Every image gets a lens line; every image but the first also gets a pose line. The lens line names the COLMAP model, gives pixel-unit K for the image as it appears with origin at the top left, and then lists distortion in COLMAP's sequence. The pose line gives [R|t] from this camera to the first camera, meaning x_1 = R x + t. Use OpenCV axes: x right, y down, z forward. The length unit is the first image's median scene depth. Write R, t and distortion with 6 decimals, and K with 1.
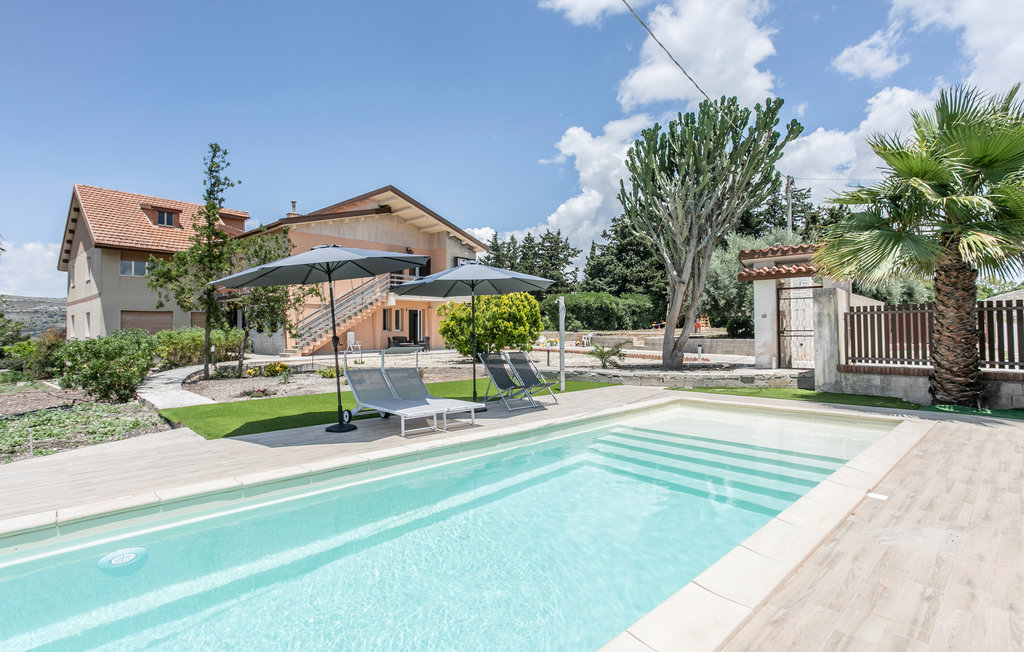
lens RADIAL K [[501.9, 0, 512.0], [0, 501.9, 326.0], [0, 0, 1]] dist [0.016709, 0.001356]
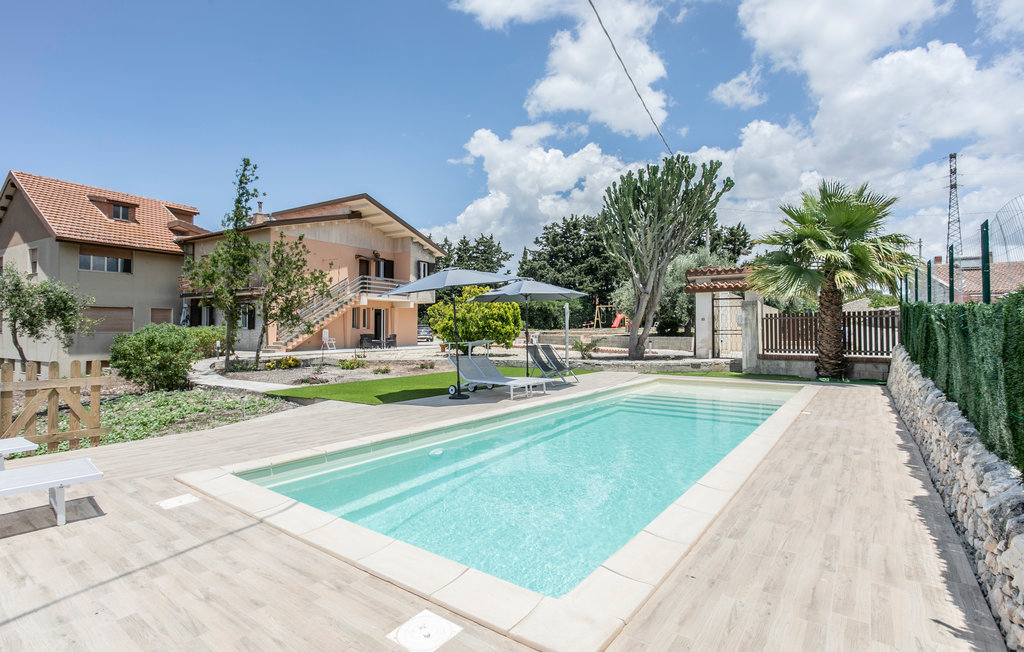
lens RADIAL K [[501.3, 0, 514.1], [0, 501.3, 319.7], [0, 0, 1]] dist [-0.000930, 0.000076]
pose [[0.982195, 0.010684, 0.187562, -0.207620], [-0.008653, 0.999895, -0.011642, 0.001150], [-0.187667, 0.009812, 0.982184, -0.184301]]
